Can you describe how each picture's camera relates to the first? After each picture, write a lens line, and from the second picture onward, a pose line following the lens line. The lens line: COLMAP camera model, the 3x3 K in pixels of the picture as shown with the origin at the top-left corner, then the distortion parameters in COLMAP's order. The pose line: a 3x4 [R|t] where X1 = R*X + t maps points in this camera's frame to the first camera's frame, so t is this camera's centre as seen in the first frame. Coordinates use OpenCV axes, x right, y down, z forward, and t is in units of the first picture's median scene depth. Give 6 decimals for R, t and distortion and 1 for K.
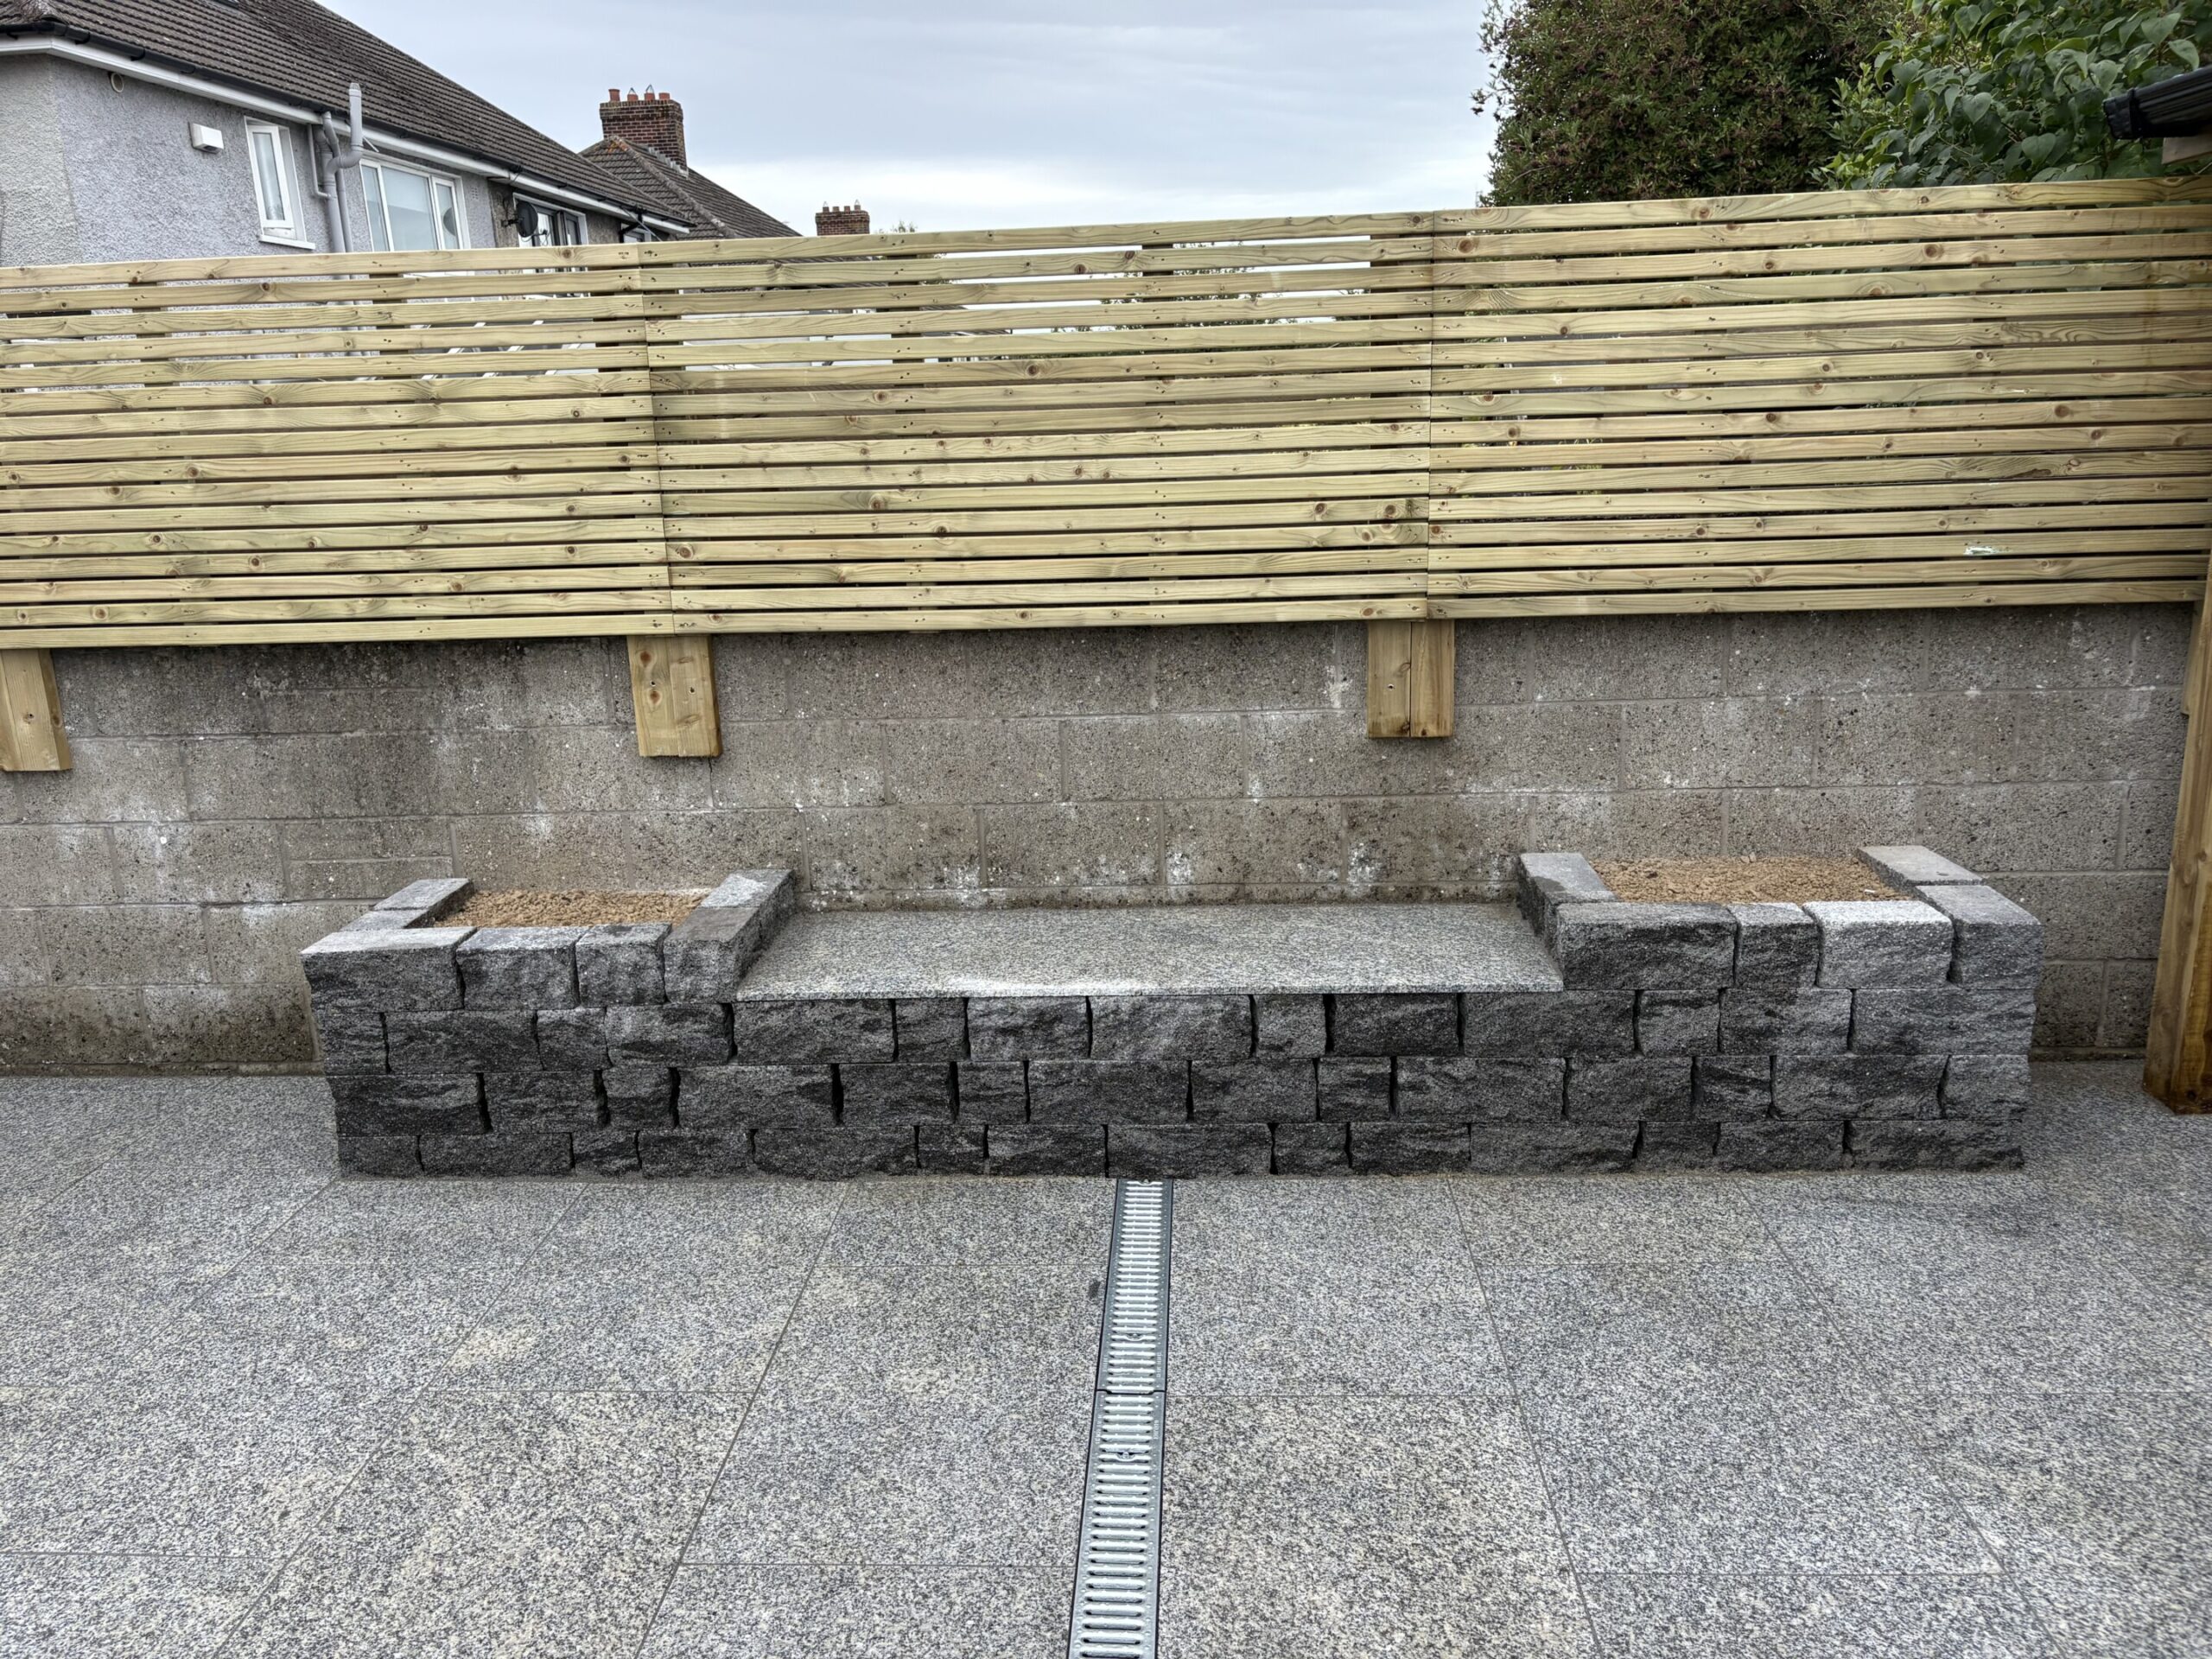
lens RADIAL K [[1671.5, 0, 1104.6], [0, 1671.5, 834.4], [0, 0, 1]] dist [0.073721, -0.099381]
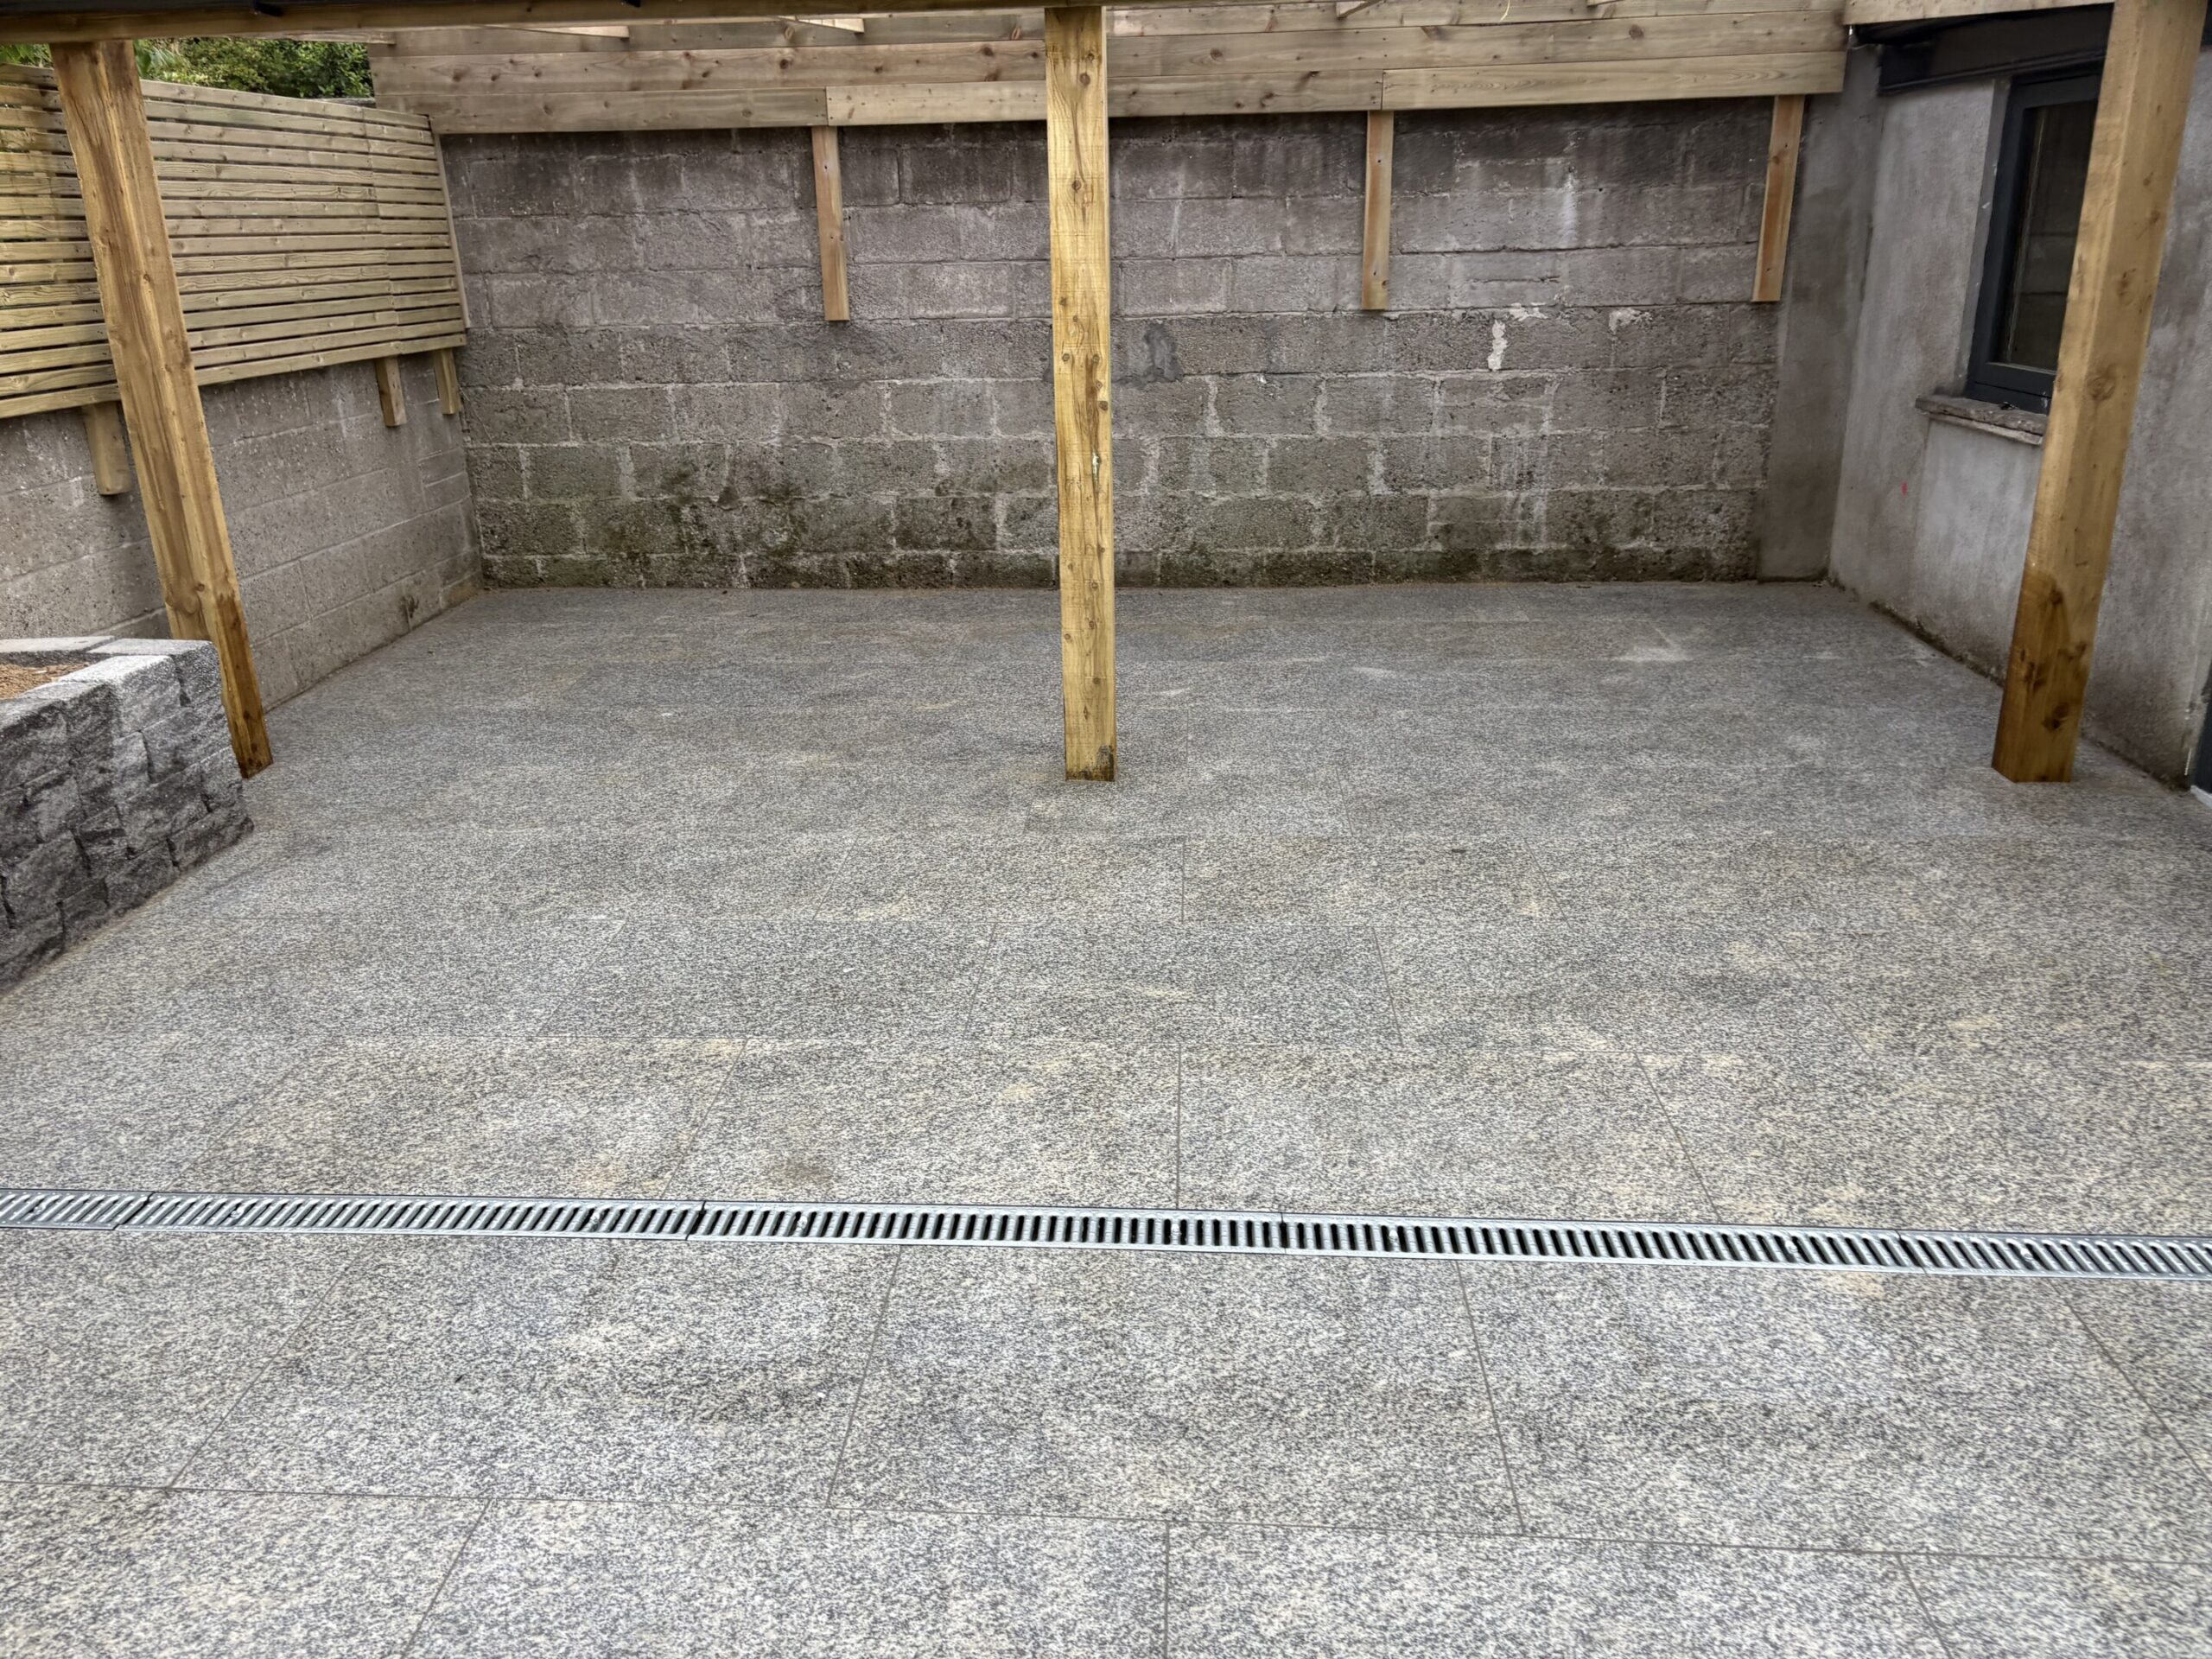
lens RADIAL K [[1649.2, 0, 1090.8], [0, 1649.2, 820.2], [0, 0, 1]] dist [0.034704, 0.001313]
pose [[0.001168, -0.304513, 0.952508, -0.694323], [0.271211, 0.916905, 0.292798, -0.014024], [-0.962519, 0.257989, 0.083658, 0.254415]]
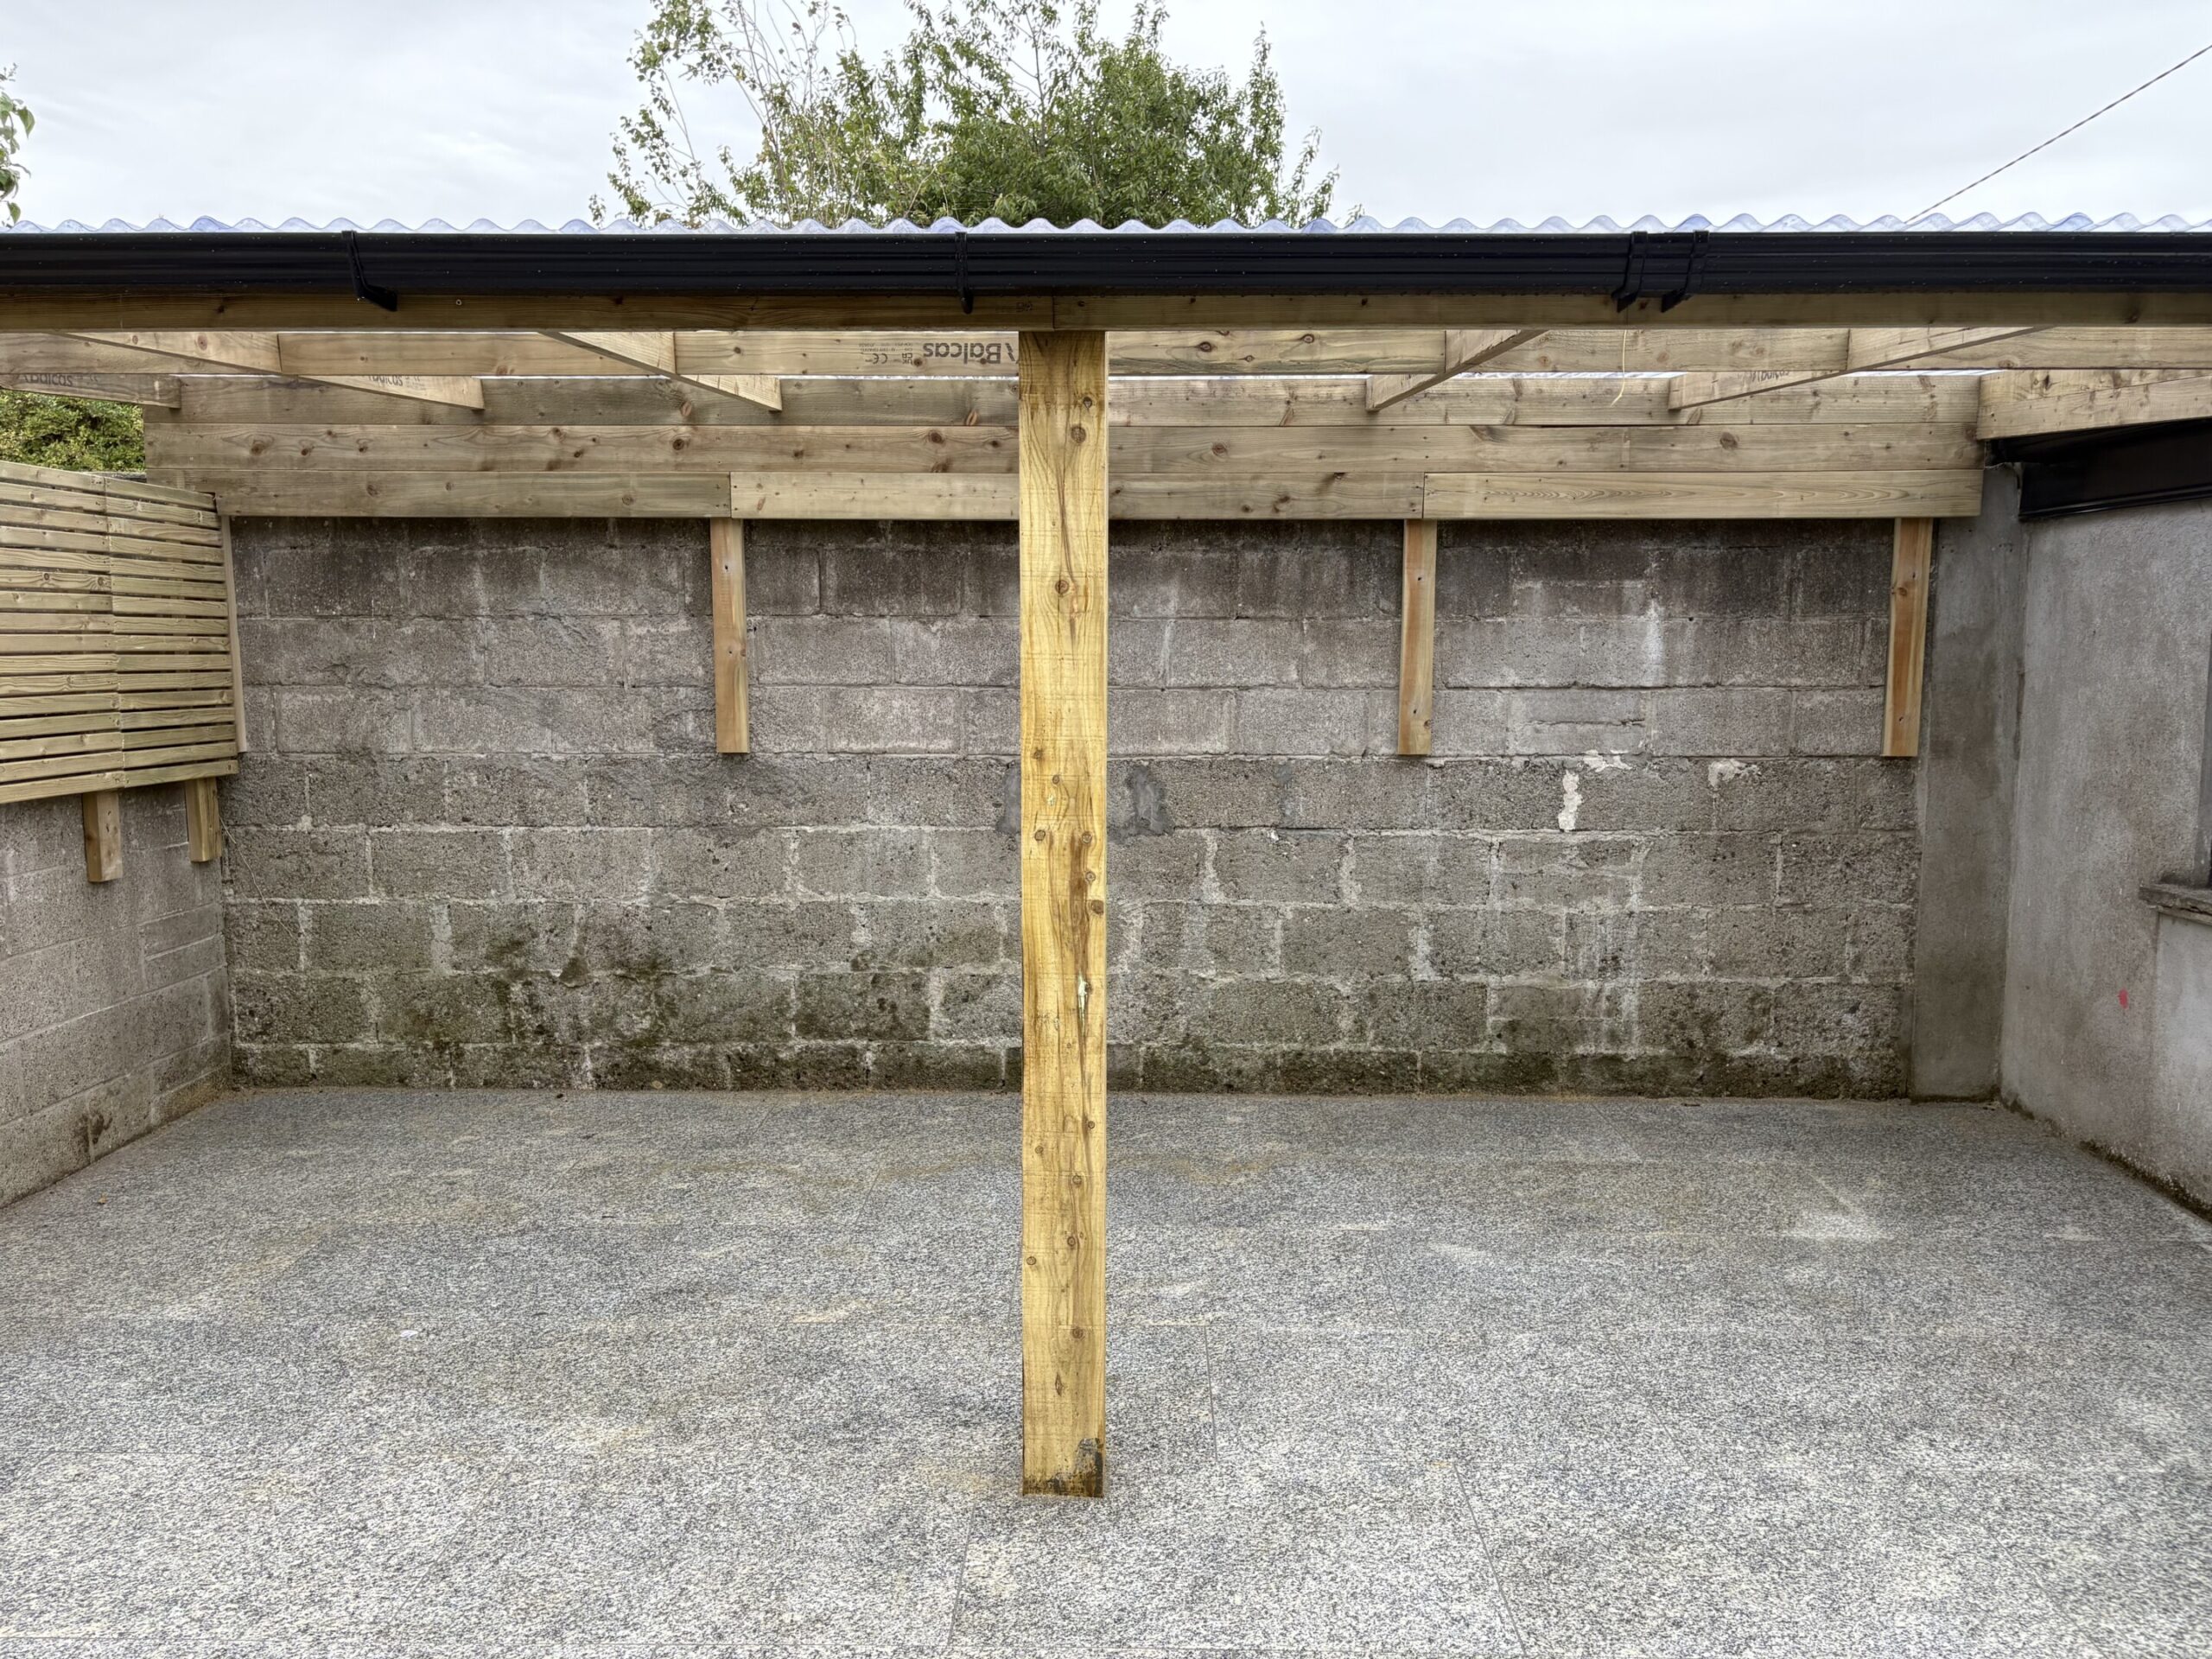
lens RADIAL K [[1629.9, 0, 1113.3], [0, 1629.9, 876.5], [0, 0, 1]] dist [0.083777, -0.094358]
pose [[-0.046840, -0.103183, 0.993559, -0.182818], [0.249396, 0.961943, 0.111657, -0.034560], [-0.967268, 0.253020, -0.019324, 0.272461]]
